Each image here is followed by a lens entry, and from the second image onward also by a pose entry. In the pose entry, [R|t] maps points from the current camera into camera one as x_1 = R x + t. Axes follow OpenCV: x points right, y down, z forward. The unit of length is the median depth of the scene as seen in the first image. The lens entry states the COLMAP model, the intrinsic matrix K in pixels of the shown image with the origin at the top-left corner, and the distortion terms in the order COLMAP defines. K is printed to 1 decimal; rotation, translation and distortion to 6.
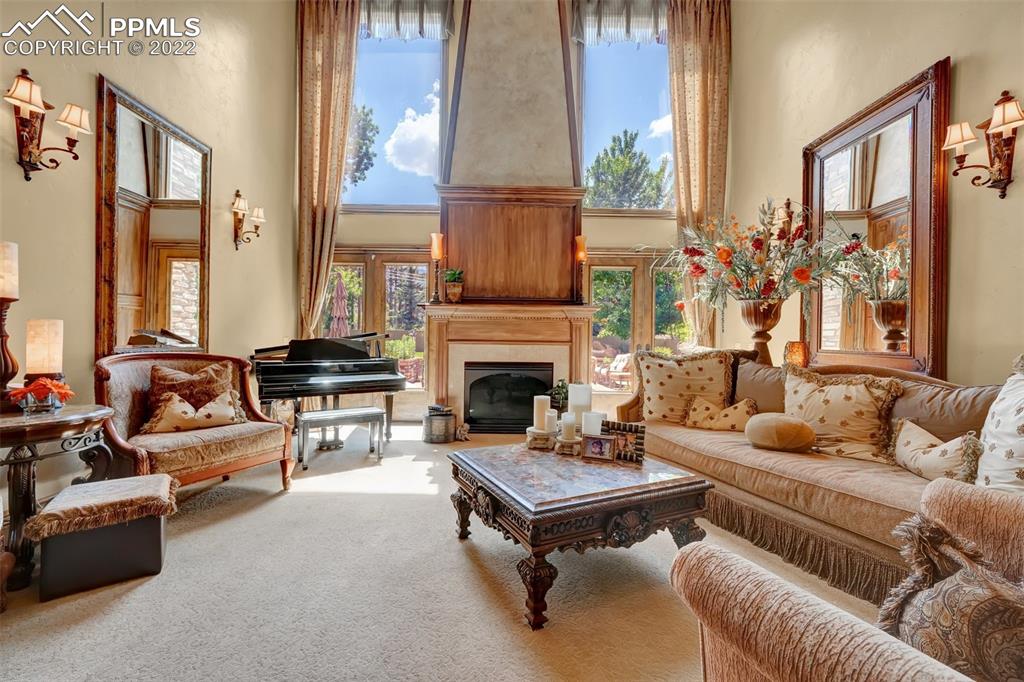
lens RADIAL K [[434.4, 0, 484.5], [0, 434.4, 339.9], [0, 0, 1]] dist [0.003801, 0.000878]
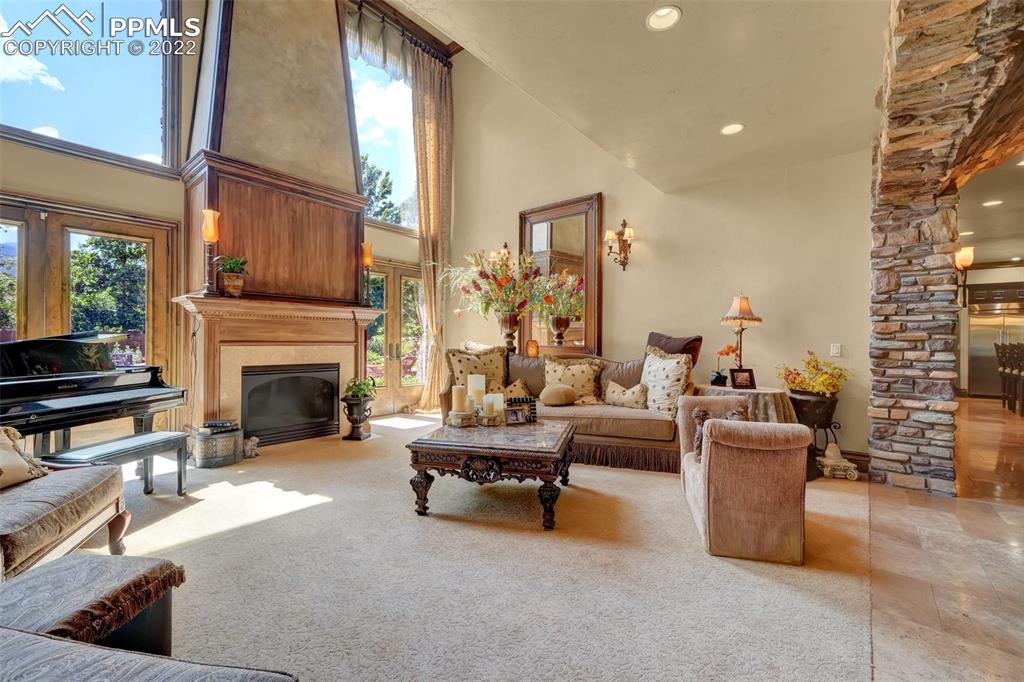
lens RADIAL K [[435.7, 0, 514.0], [0, 435.7, 339.2], [0, 0, 1]] dist [0.001339, 0.000563]
pose [[0.640579, -0.005459, 0.767873, -0.363155], [0.004939, 0.999983, 0.002989, -0.003485], [-0.767876, 0.001878, 0.640596, 0.038453]]
